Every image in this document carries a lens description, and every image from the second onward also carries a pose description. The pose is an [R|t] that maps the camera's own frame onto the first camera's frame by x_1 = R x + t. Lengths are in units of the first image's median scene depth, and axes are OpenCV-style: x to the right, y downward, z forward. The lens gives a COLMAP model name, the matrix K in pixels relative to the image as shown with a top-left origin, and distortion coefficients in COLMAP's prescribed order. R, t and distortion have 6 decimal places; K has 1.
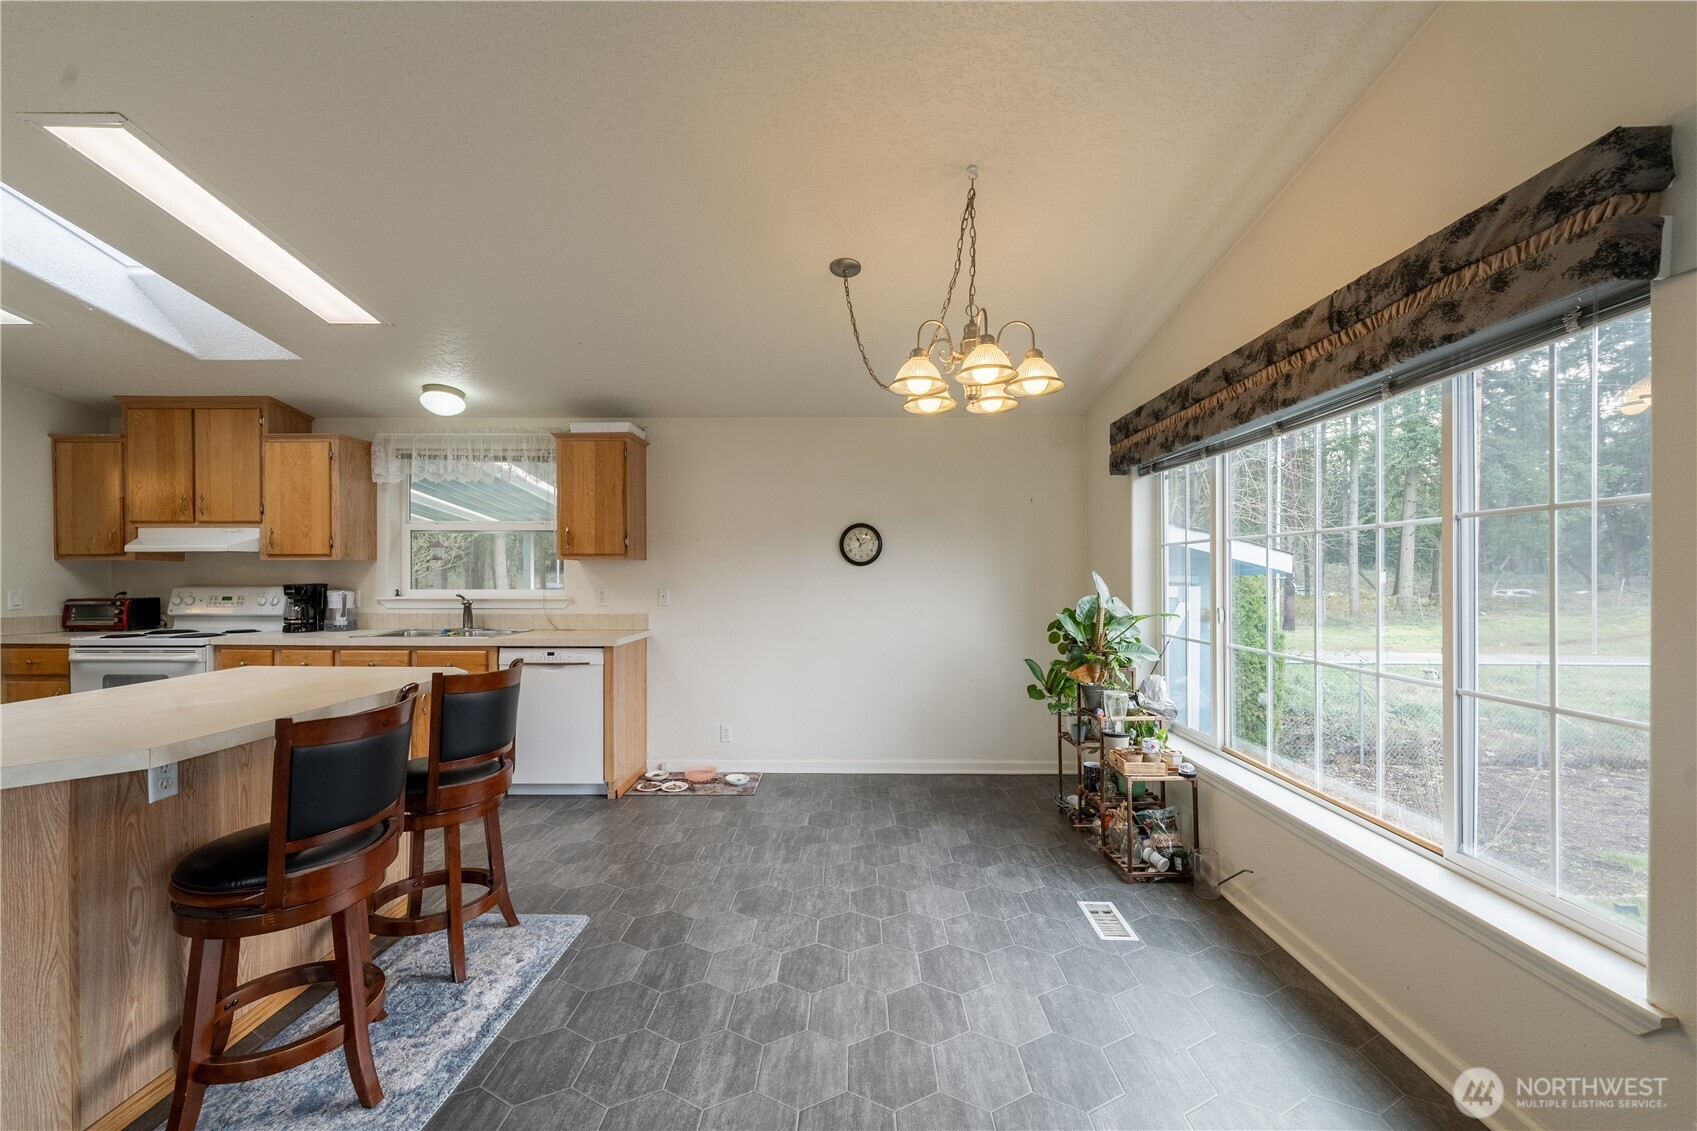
lens RADIAL K [[691.0, 0, 845.9], [0, 691.0, 575.4], [0, 0, 1]] dist [-0.000838, -0.000228]
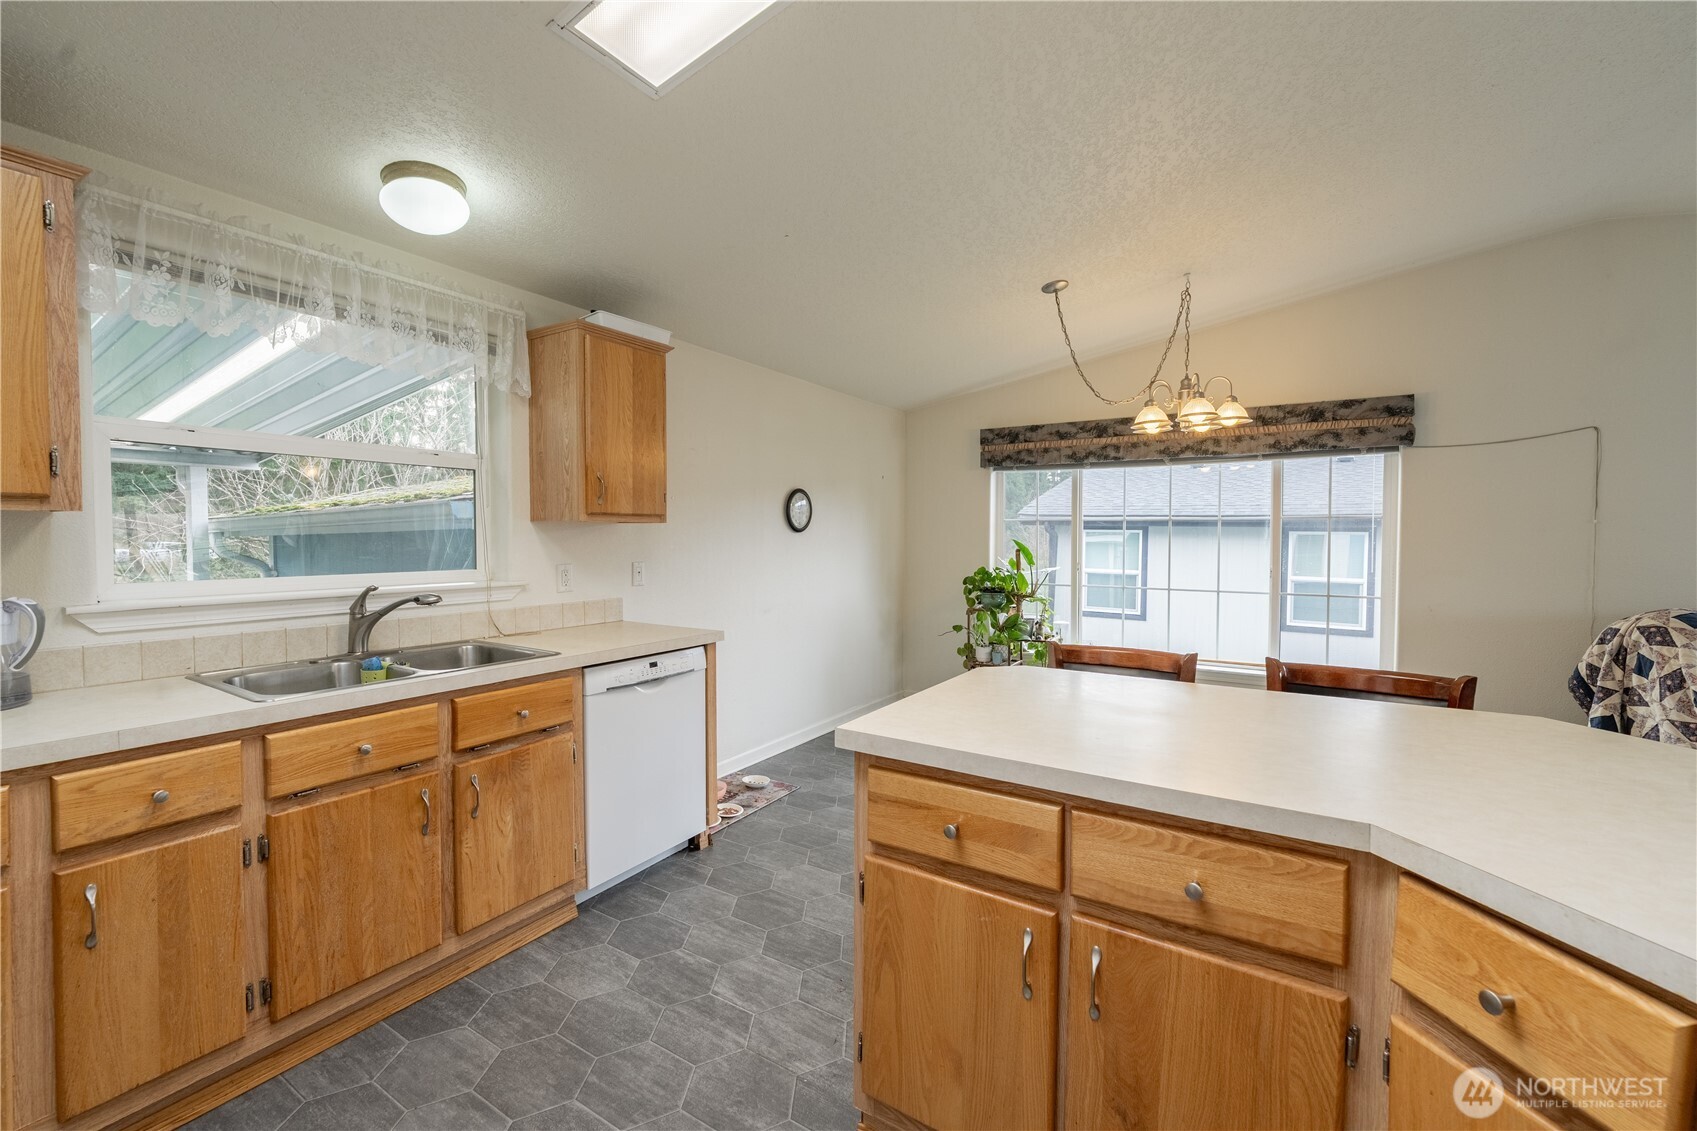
lens RADIAL K [[705.5, 0, 844.0], [0, 705.5, 554.1], [0, 0, 1]] dist [-0.001244, -0.000138]
pose [[0.523100, -0.021411, 0.852002, -0.902894], [-0.002610, 0.999639, 0.026723, -0.011384], [-0.852267, -0.016203, 0.522855, 0.487676]]
